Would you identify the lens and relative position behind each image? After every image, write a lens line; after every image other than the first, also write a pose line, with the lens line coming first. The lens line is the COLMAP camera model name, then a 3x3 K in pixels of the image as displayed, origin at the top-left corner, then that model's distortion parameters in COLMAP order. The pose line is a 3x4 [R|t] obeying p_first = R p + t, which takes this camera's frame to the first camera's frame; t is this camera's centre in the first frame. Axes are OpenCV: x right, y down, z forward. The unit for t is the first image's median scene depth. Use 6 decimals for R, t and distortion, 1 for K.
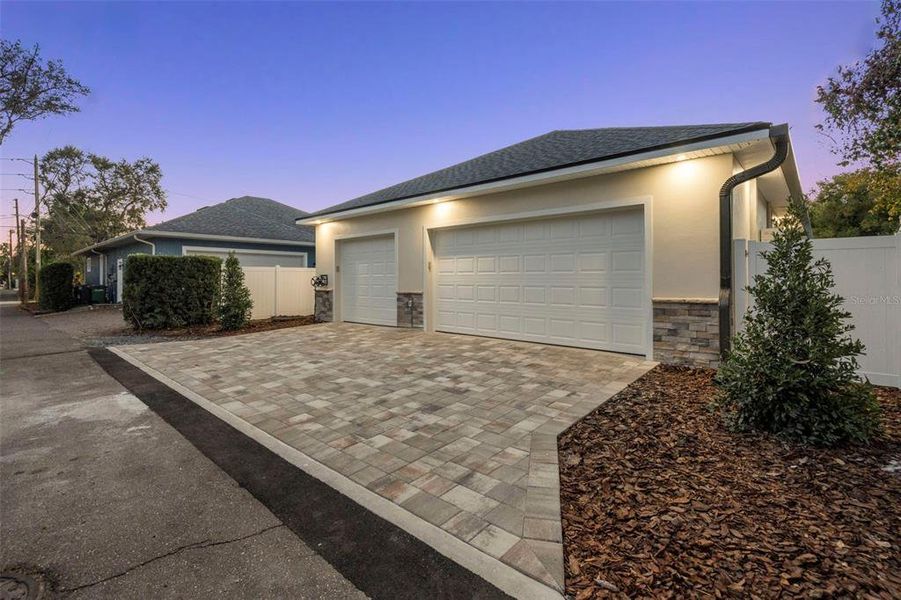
lens RADIAL K [[394.2, 0, 447.2], [0, 394.2, 275.1], [0, 0, 1]] dist [-0.000083, 0.000104]
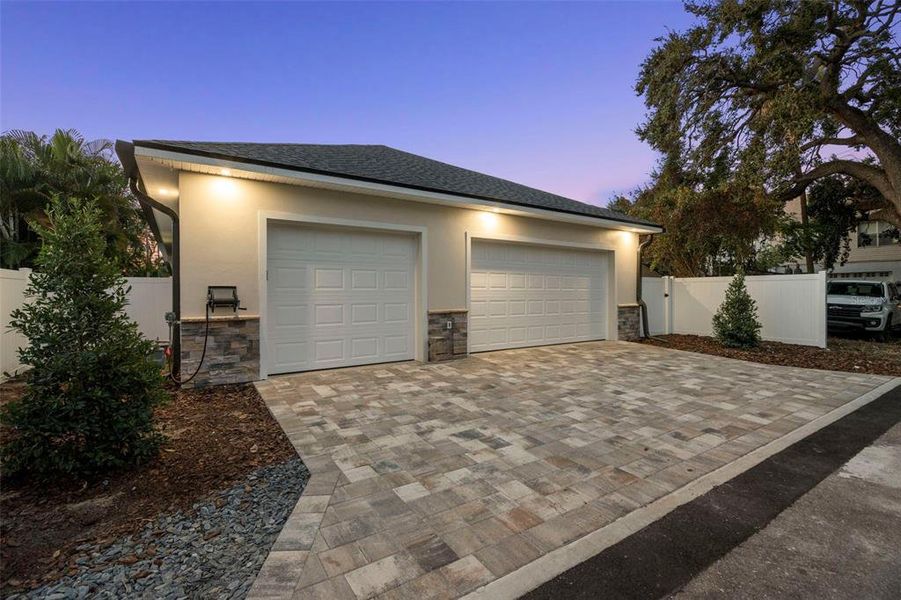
lens RADIAL K [[402.3, 0, 466.2], [0, 402.3, 293.6], [0, 0, 1]] dist [0.000719, 0.000149]
pose [[0.260530, 0.006528, 0.965444, -2.295021], [-0.003500, 0.999977, -0.005817, 0.032293], [-0.965459, -0.001864, 0.260547, 1.959602]]
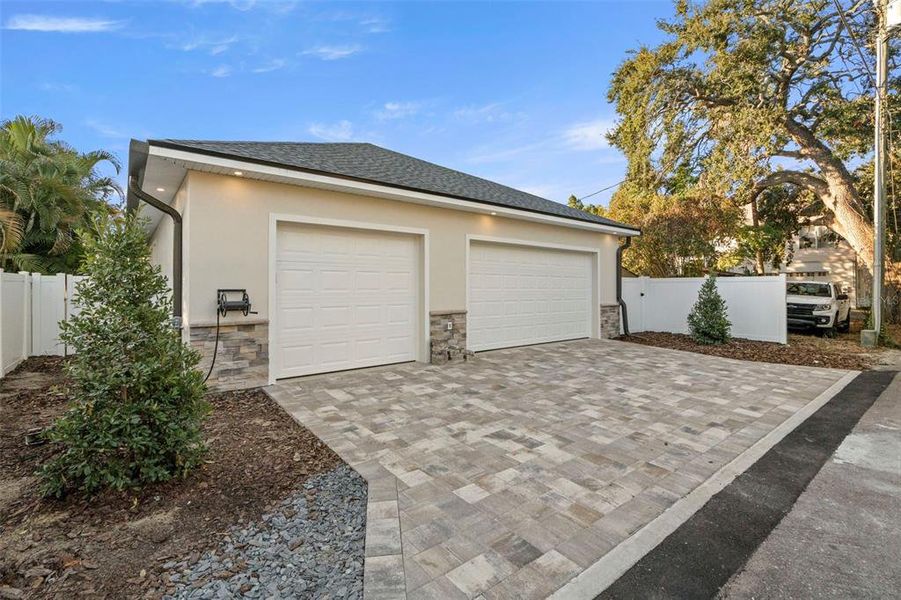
lens RADIAL K [[405.9, 0, 465.7], [0, 405.9, 283.1], [0, 0, 1]] dist [0.001022, 0.000422]
pose [[0.166180, 0.020321, 0.985886, -2.398693], [-0.005863, 0.999790, -0.019619, -0.000578], [-0.986078, -0.002520, 0.166264, 2.157144]]
